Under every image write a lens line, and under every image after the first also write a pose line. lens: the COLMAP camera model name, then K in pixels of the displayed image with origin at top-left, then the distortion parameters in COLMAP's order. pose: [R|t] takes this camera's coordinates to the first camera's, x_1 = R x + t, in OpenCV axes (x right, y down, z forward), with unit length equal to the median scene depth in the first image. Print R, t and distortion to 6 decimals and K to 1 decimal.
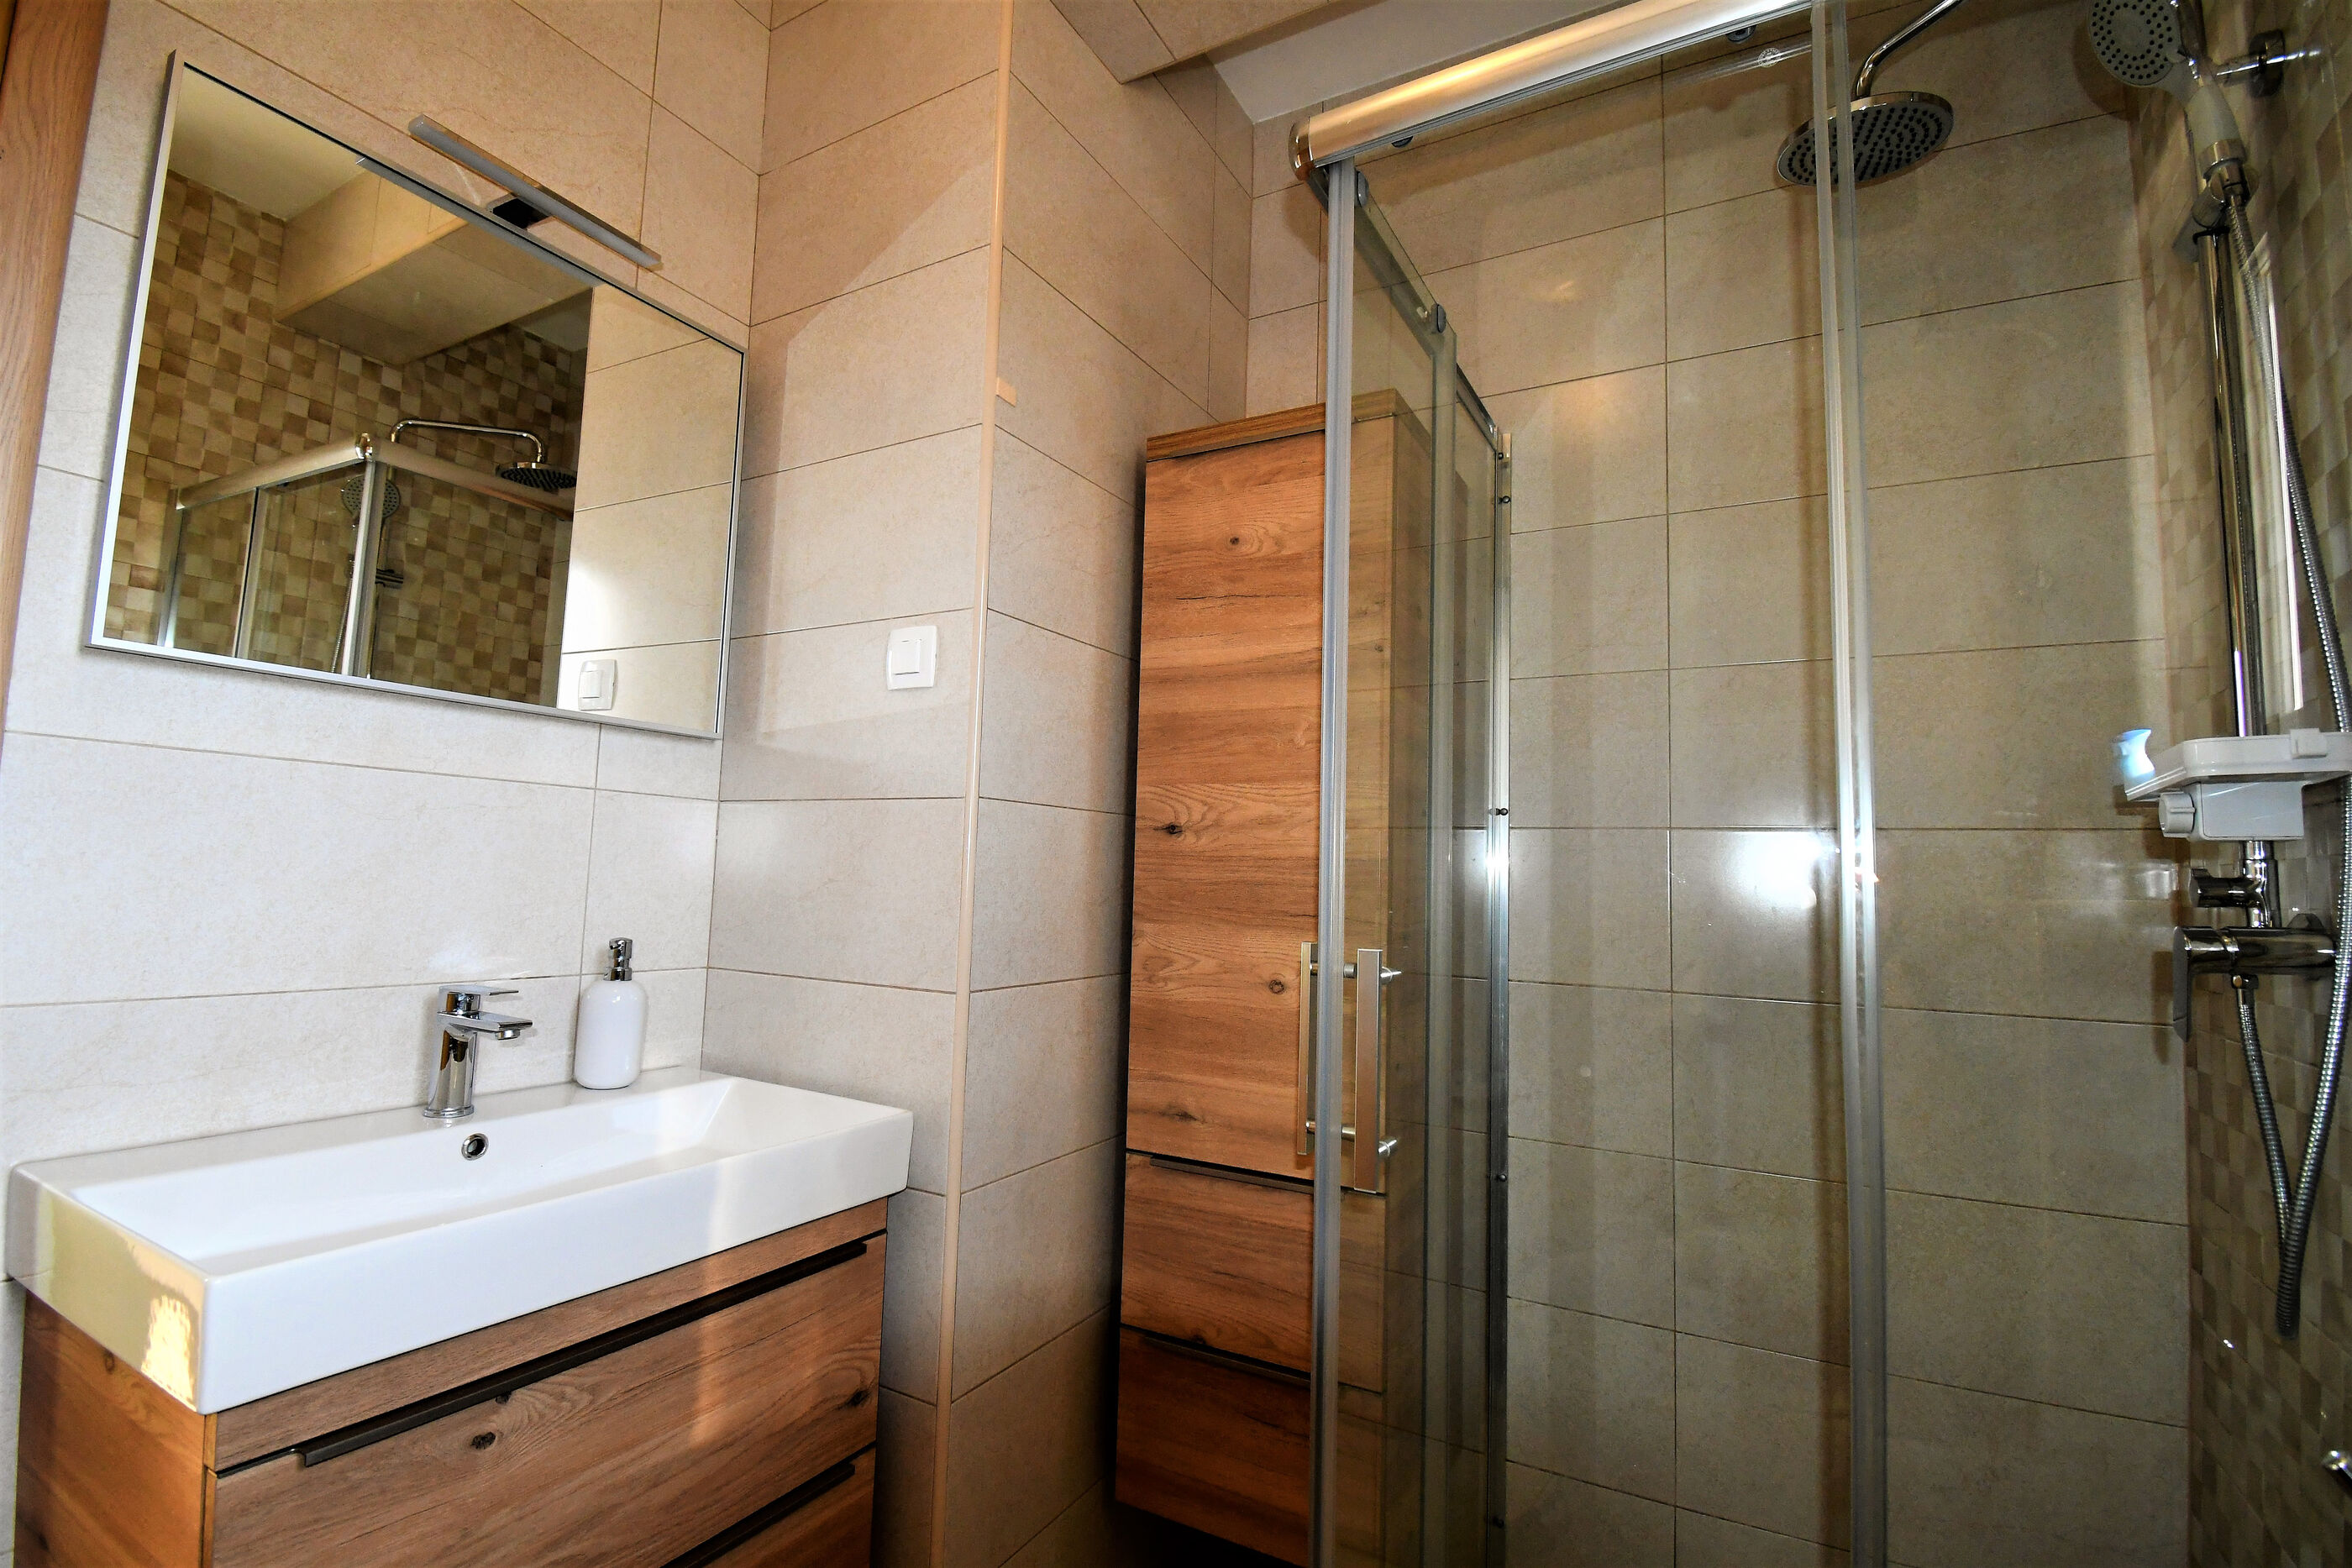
lens RADIAL K [[1066.5, 0, 1176.2], [0, 1066.5, 796.2], [0, 0, 1]] dist [0.002723, 0.000019]
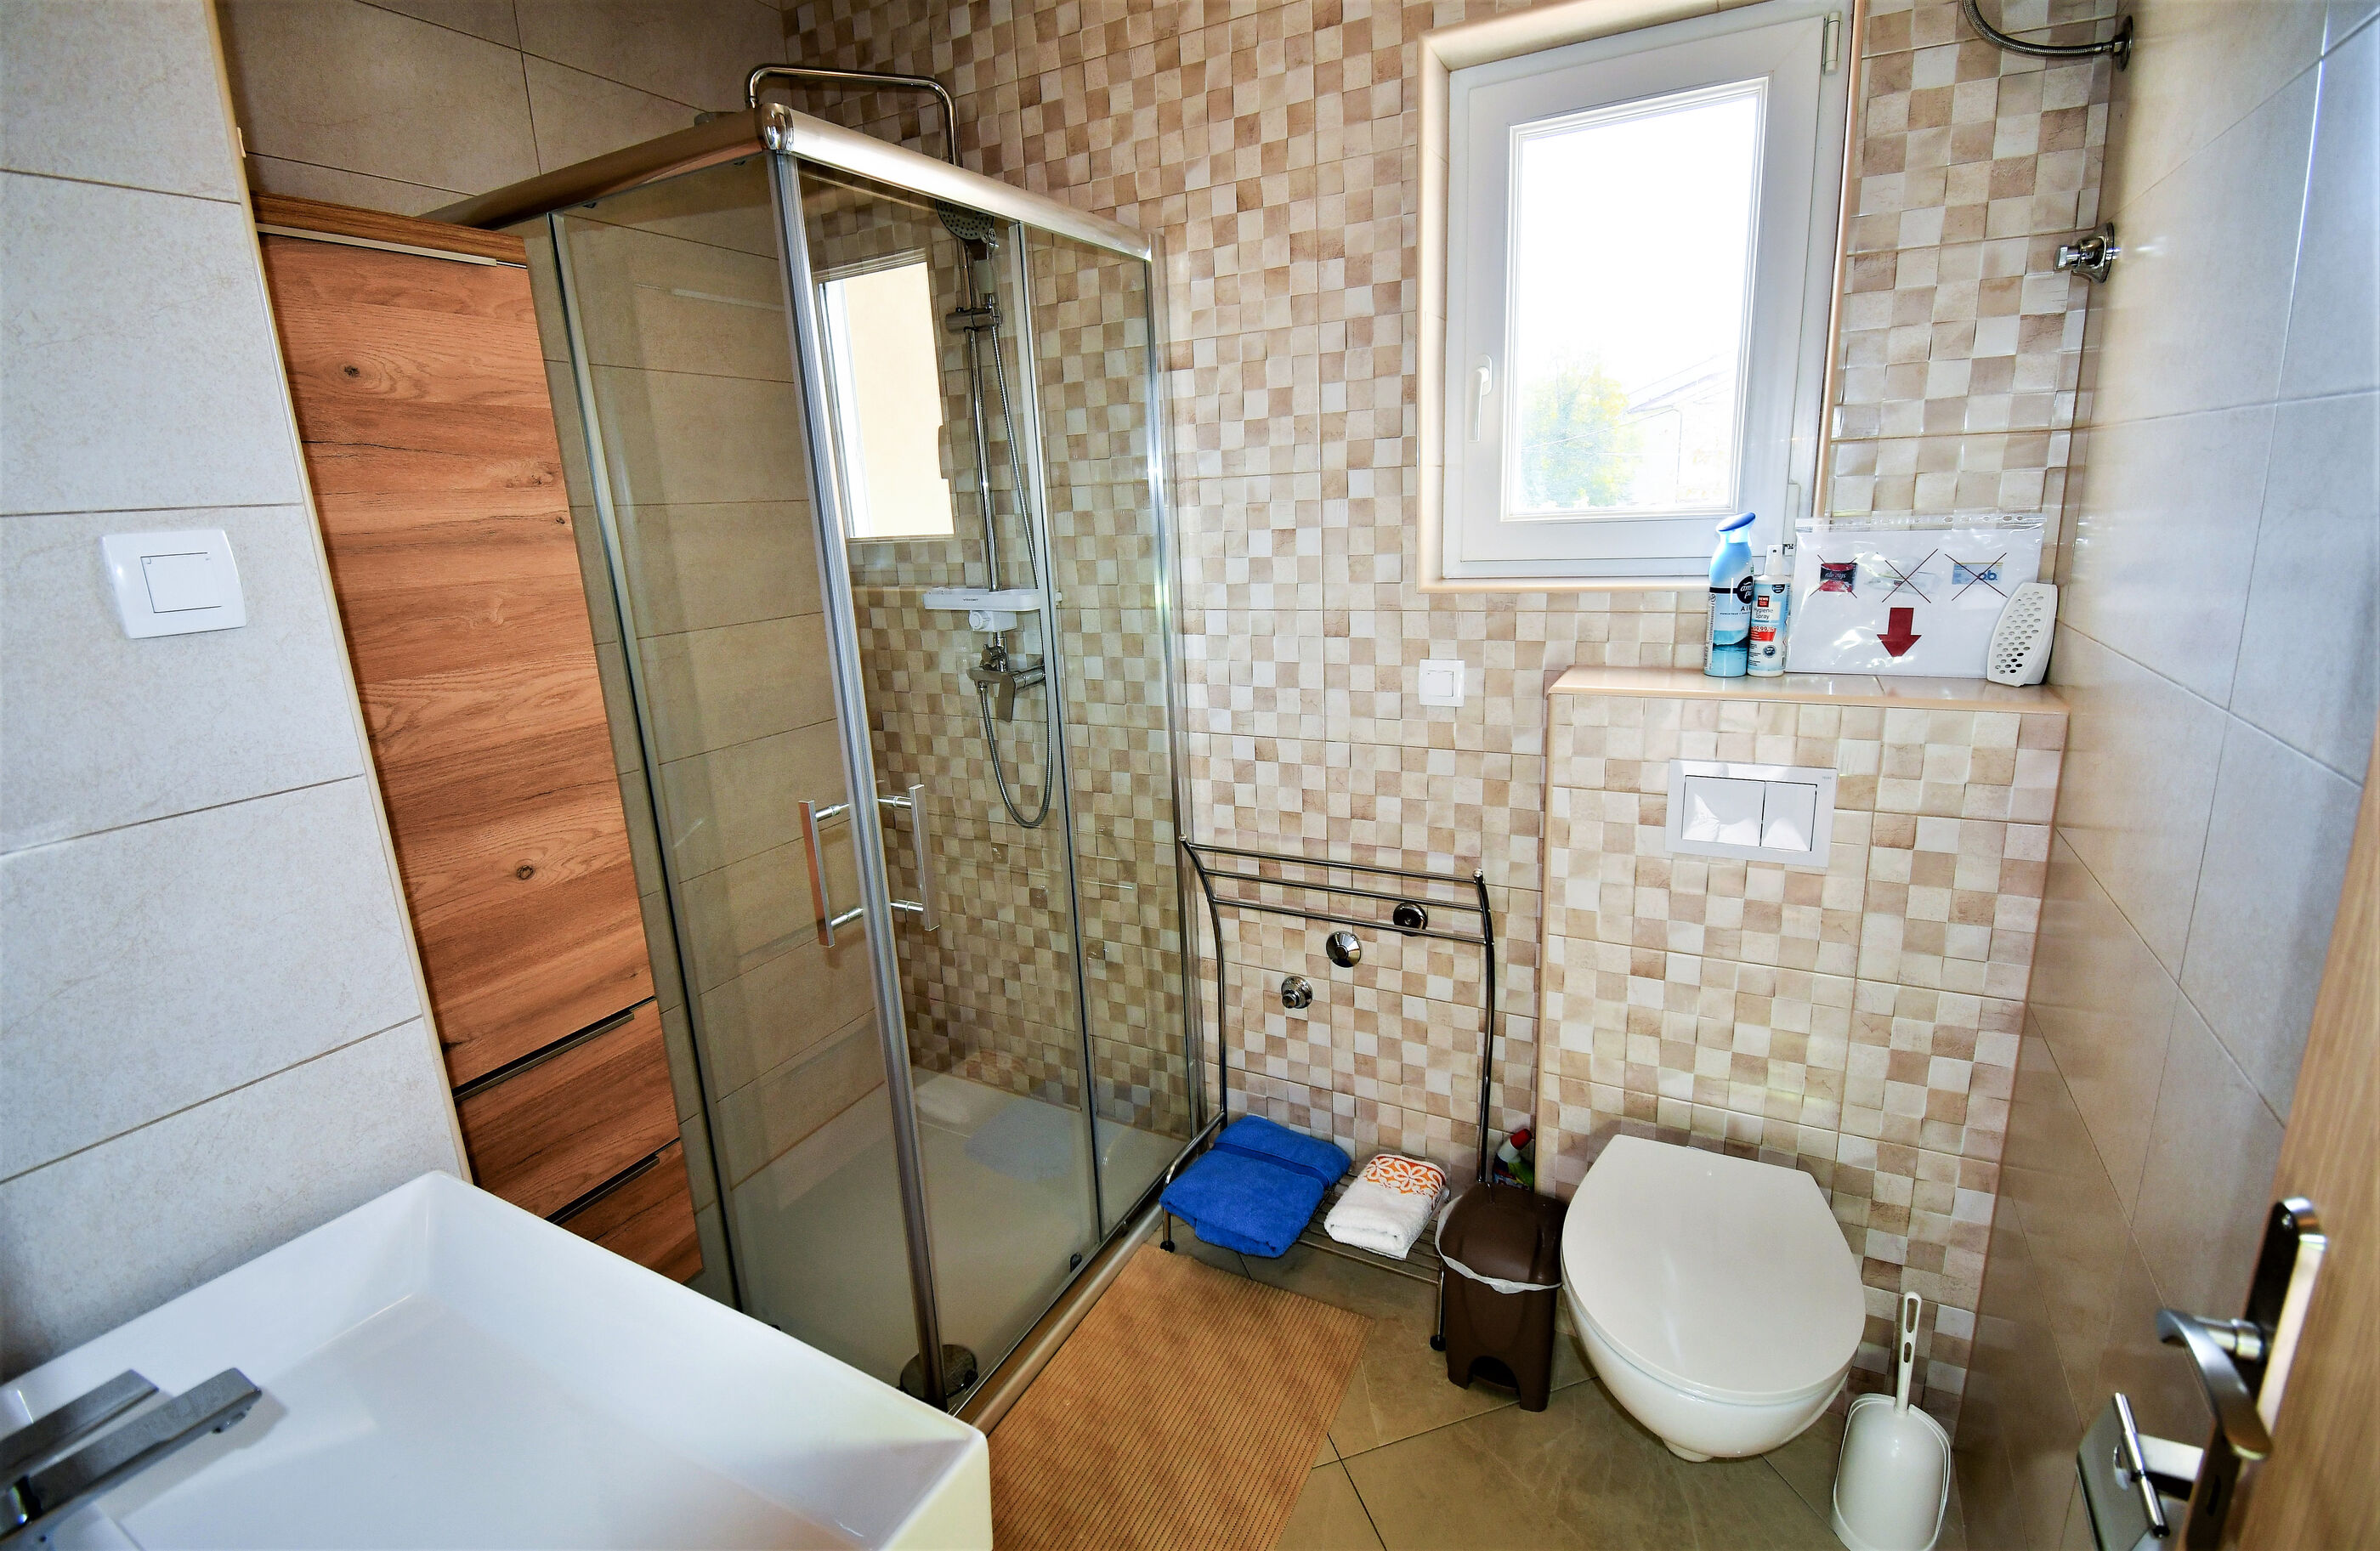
lens RADIAL K [[1071.3, 0, 1190.9], [0, 1071.3, 759.1], [0, 0, 1]] dist [-0.002054, -0.000225]
pose [[-0.015266, -0.266401, 0.963741, -0.812316], [-0.036503, 0.963360, 0.265717, -0.200493], [-0.999217, -0.031123, -0.024431, 0.399175]]
